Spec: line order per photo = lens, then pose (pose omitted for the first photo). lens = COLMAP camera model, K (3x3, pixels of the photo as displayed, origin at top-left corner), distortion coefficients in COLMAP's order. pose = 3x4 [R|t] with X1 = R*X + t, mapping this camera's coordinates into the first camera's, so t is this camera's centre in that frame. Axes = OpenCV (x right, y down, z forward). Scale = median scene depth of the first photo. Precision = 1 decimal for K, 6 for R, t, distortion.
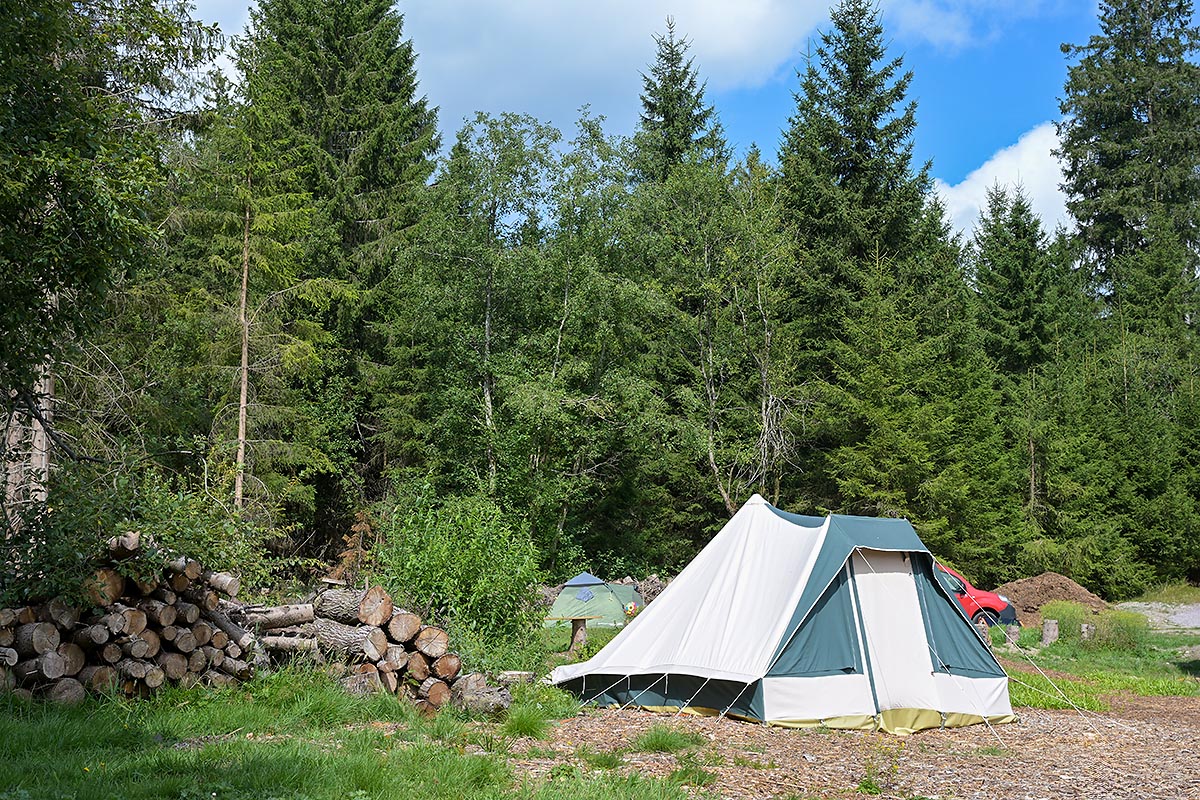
lens RADIAL K [[1564.9, 0, 600.0], [0, 1564.9, 400.0], [0, 0, 1]] dist [-0.020608, -0.037530]
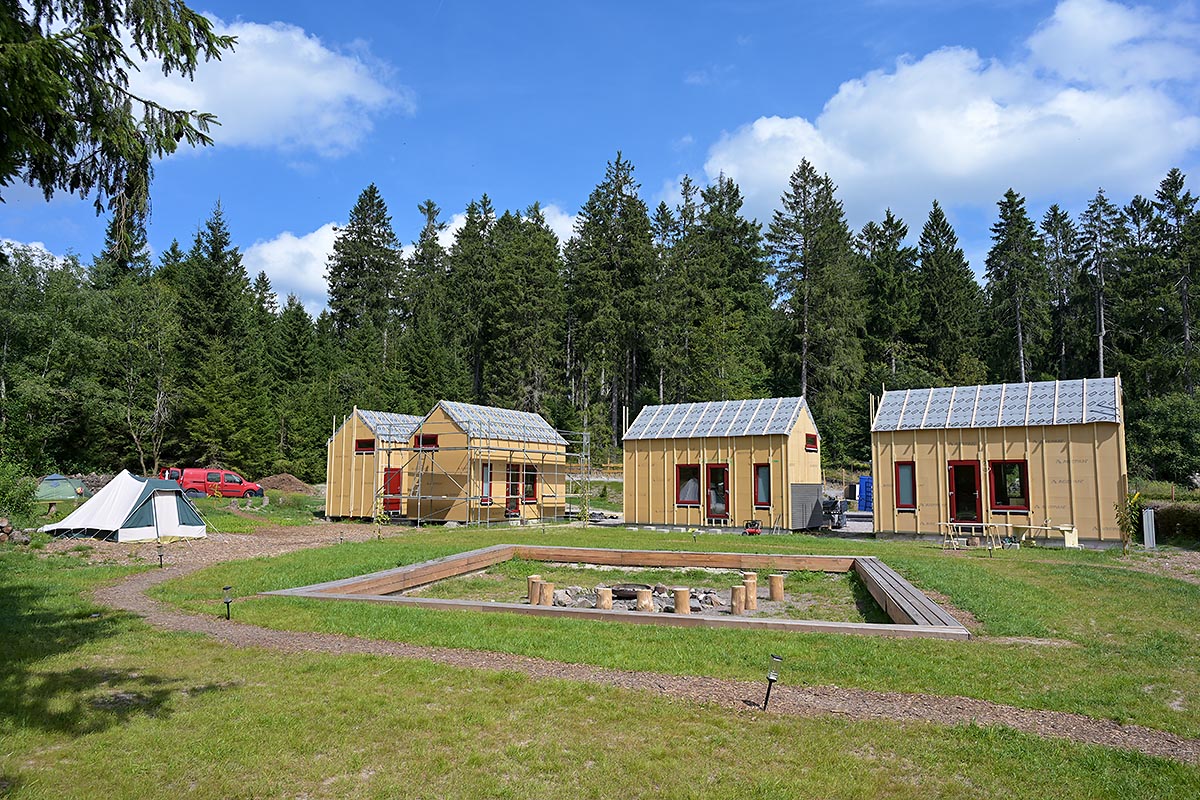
lens RADIAL K [[777.8, 0, 600.0], [0, 777.8, 400.0], [0, 0, 1]] dist [-0.007347, -0.003965]
pose [[0.822218, 0.059197, 0.566085, -0.001941], [-0.080535, 0.996670, 0.012750, -0.058366], [-0.563446, -0.056074, 0.824248, -0.271251]]
